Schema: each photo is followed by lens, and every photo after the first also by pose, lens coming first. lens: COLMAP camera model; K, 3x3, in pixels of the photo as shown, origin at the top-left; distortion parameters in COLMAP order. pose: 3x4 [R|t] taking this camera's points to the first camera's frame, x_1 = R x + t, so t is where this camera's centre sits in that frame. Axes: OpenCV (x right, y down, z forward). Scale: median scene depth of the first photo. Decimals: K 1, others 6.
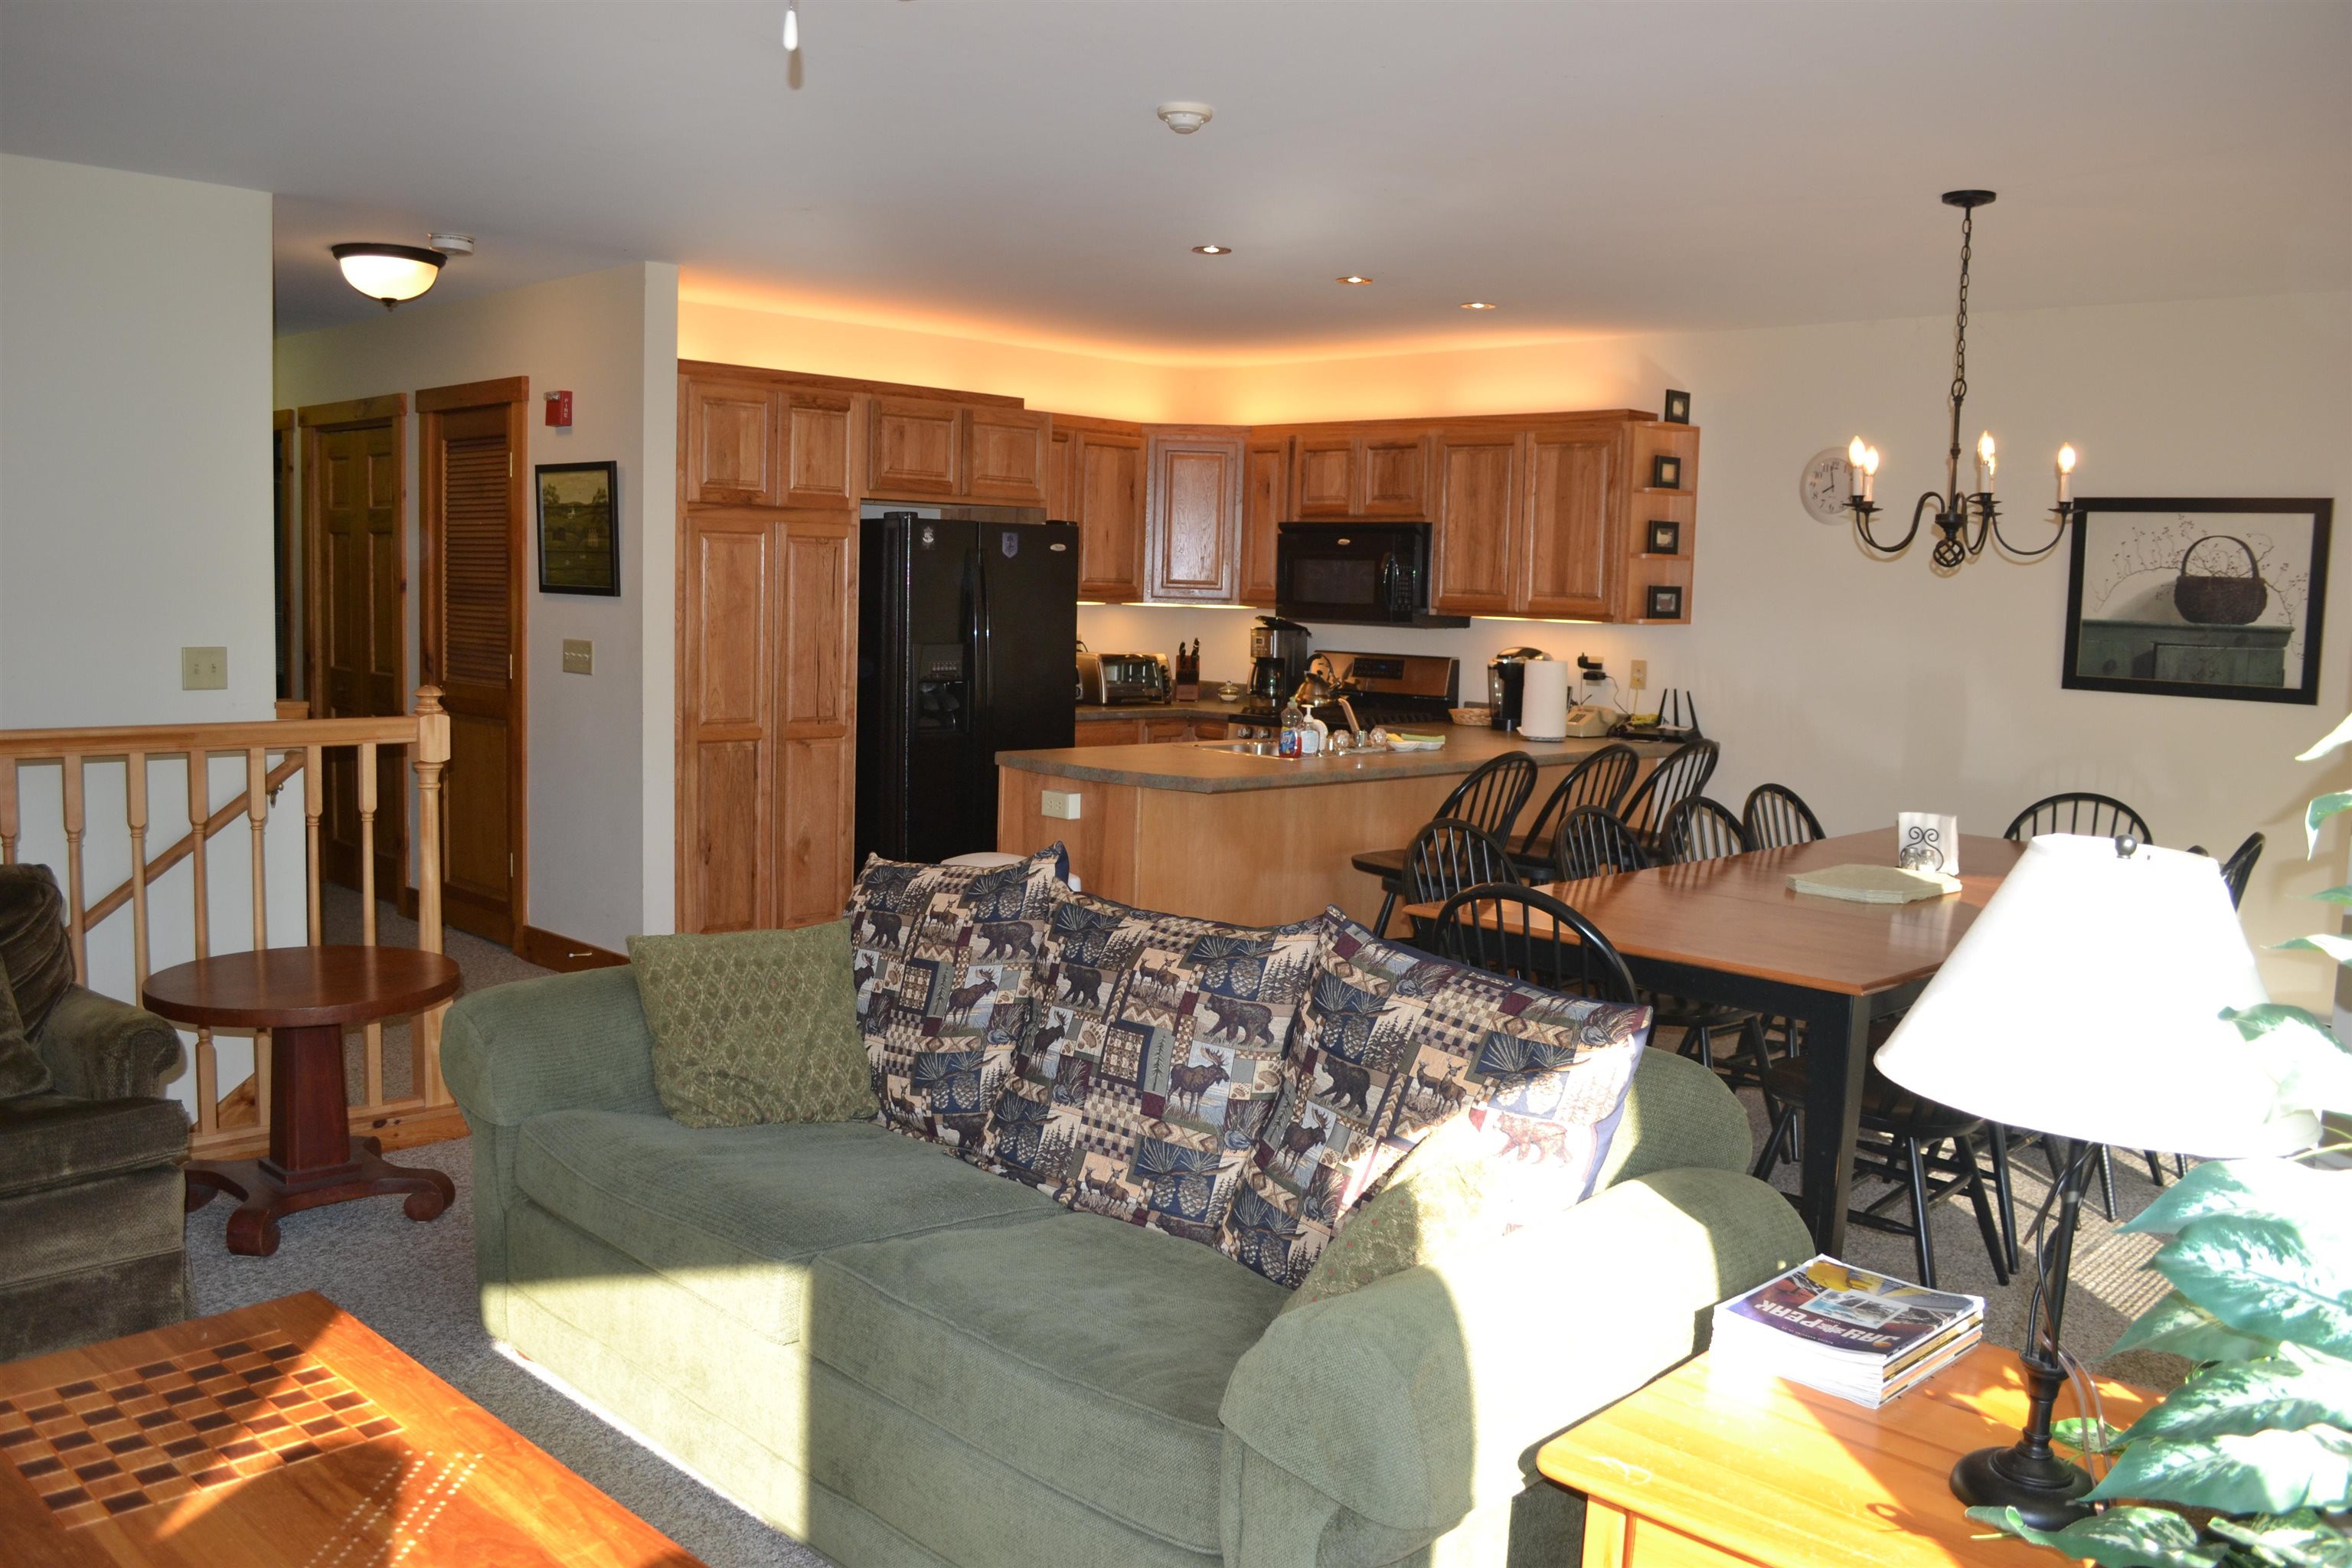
lens RADIAL K [[1889.0, 0, 1167.7], [0, 1889.0, 783.4], [0, 0, 1]] dist [-0.077564, 0.002546]
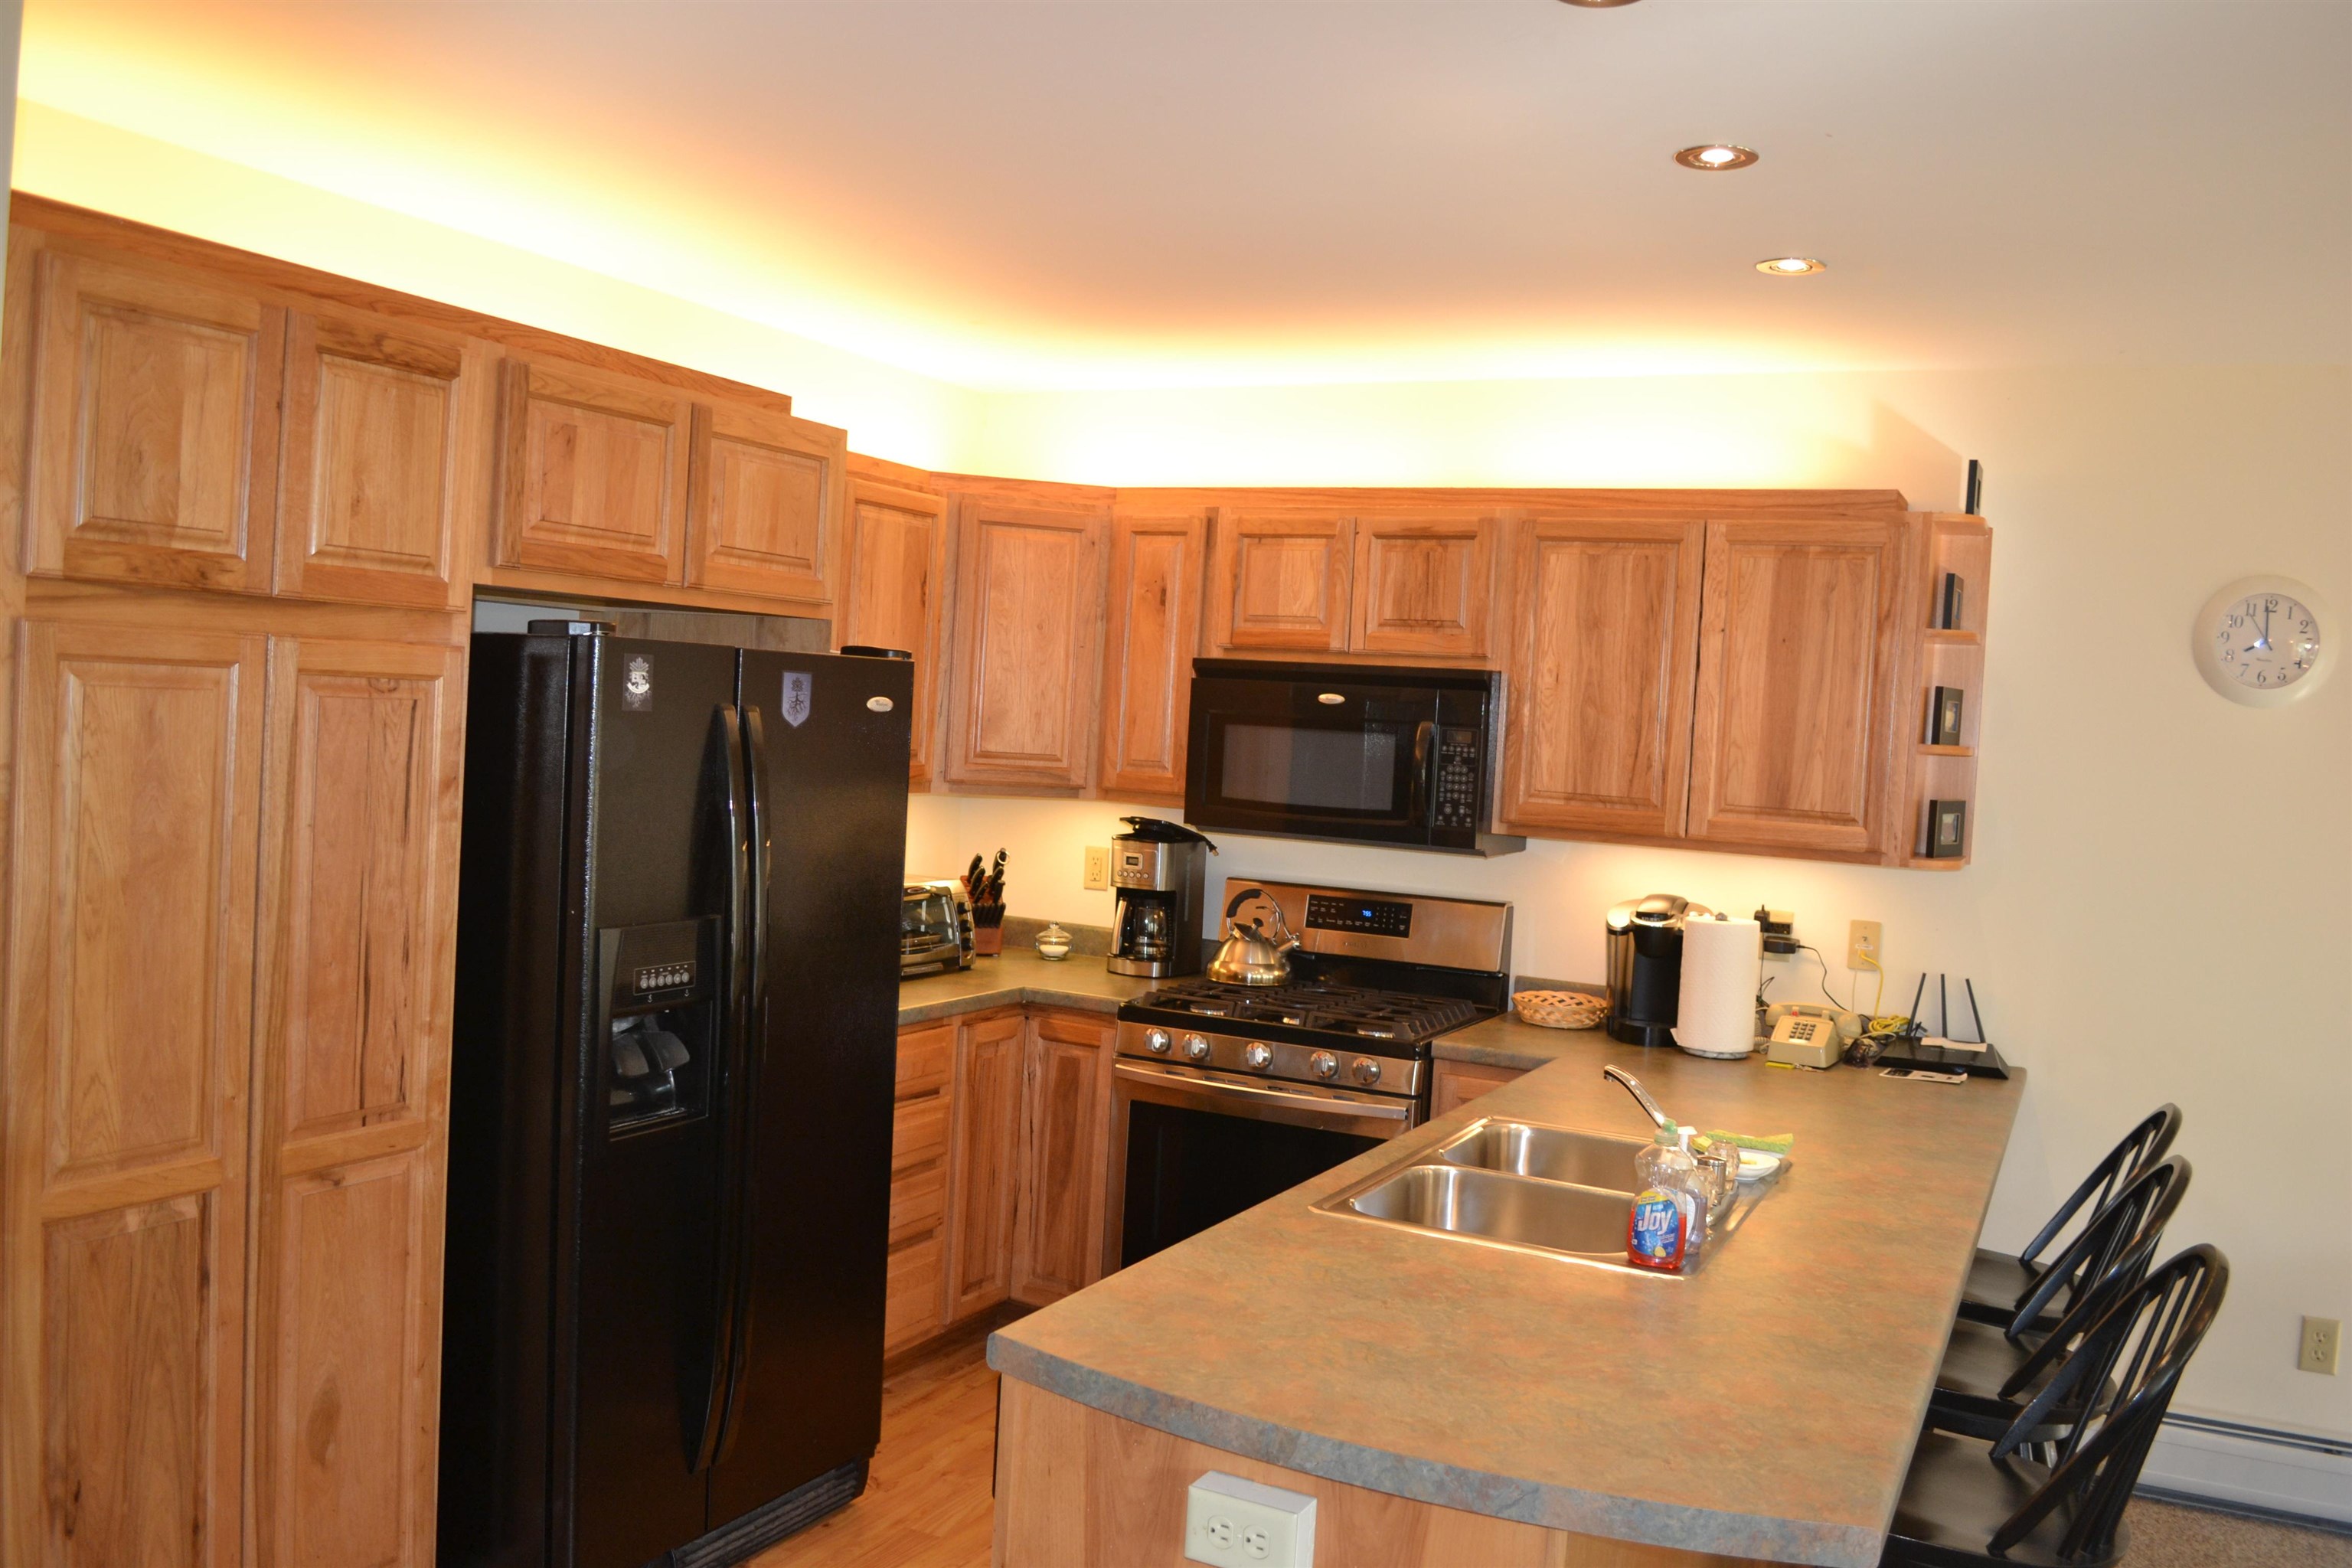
lens RADIAL K [[1889.0, 0, 1180.7], [0, 1889.0, 782.3], [0, 0, 1]] dist [-0.077564, 0.002546]
pose [[0.953540, 0.015069, 0.300888, -0.131132], [0.001480, 0.998502, -0.054697, -0.079873], [-0.301261, 0.052601, 0.952090, 0.527429]]
